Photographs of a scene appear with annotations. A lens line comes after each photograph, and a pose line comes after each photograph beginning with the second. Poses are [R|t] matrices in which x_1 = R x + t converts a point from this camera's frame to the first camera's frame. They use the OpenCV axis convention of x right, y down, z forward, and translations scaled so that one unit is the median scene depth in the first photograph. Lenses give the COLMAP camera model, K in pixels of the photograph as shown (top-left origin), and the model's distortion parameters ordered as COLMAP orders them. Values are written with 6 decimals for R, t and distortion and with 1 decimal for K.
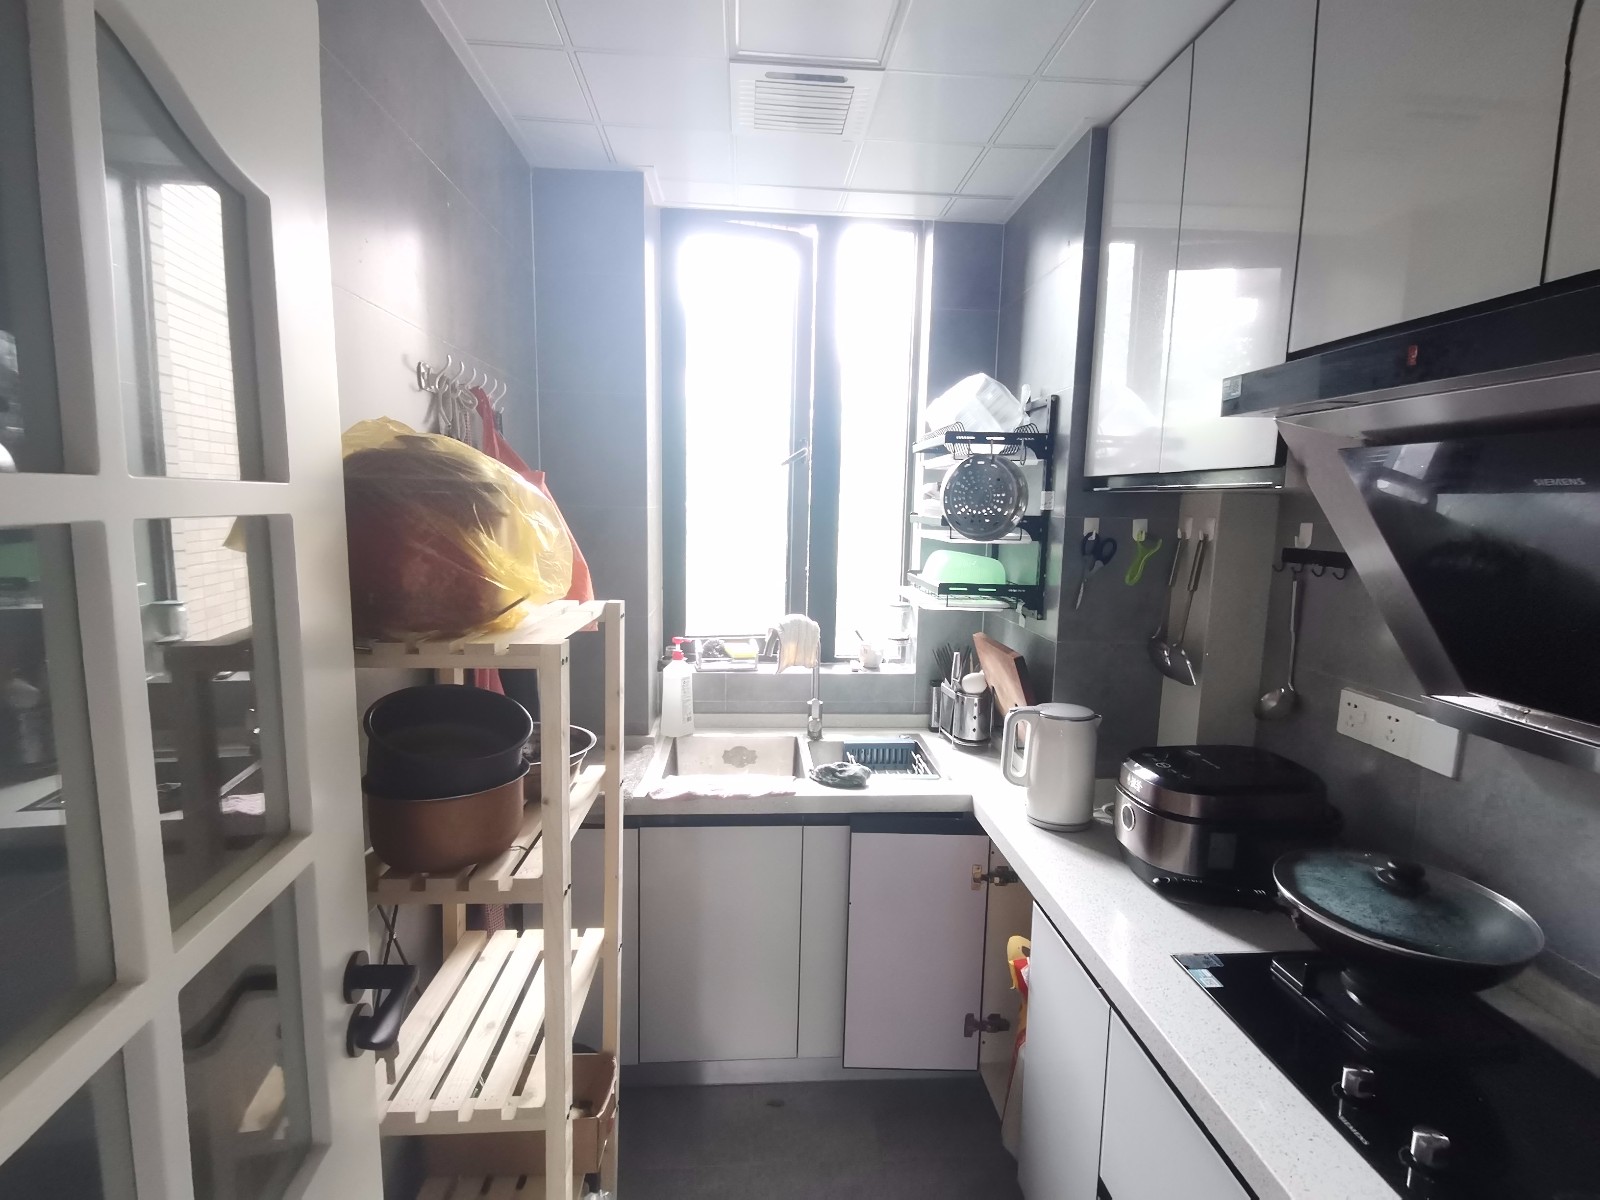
lens RADIAL K [[807.1, 0, 811.8], [0, 807.1, 613.4], [0, 0, 1]] dist [0.038106, -0.019110]
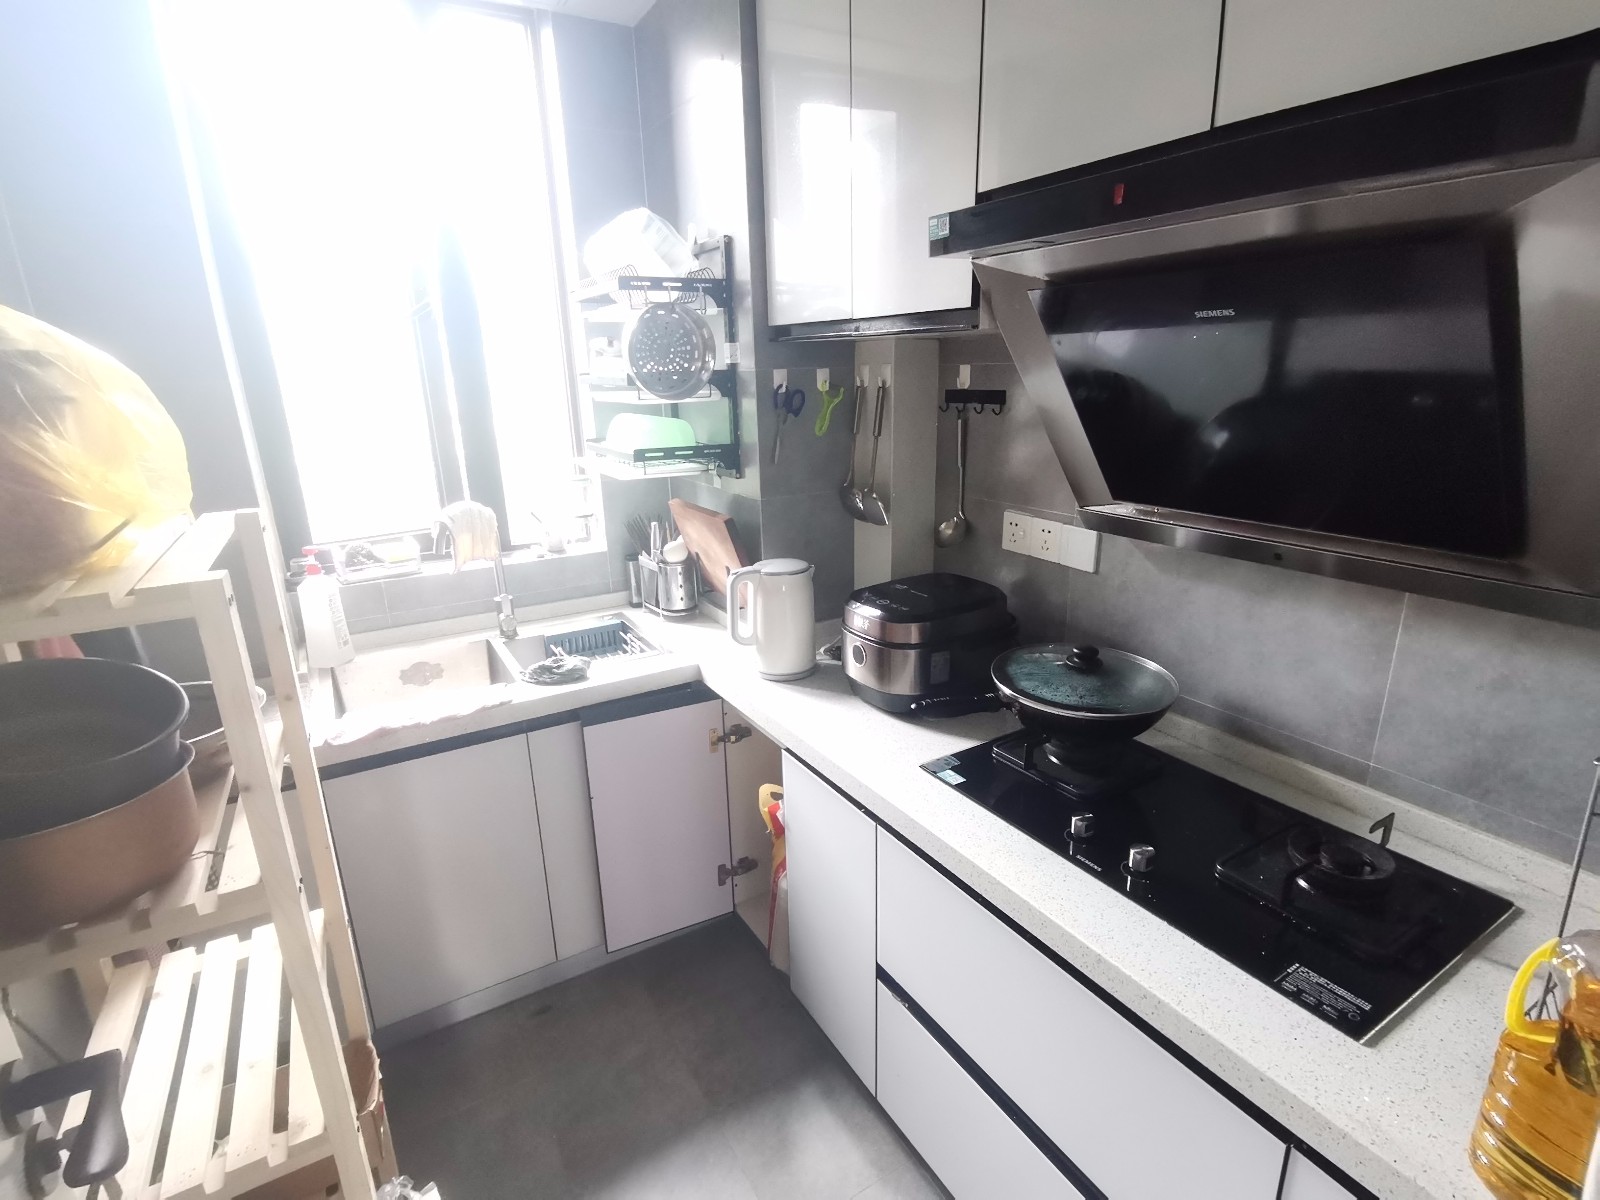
lens RADIAL K [[807.1, 0, 811.8], [0, 807.1, 613.4], [0, 0, 1]] dist [0.038106, -0.019110]
pose [[0.895419, -0.172643, 0.410390, -0.079938], [0.102790, 0.977018, 0.186736, -0.007428], [-0.433197, -0.125023, 0.892586, 0.065105]]
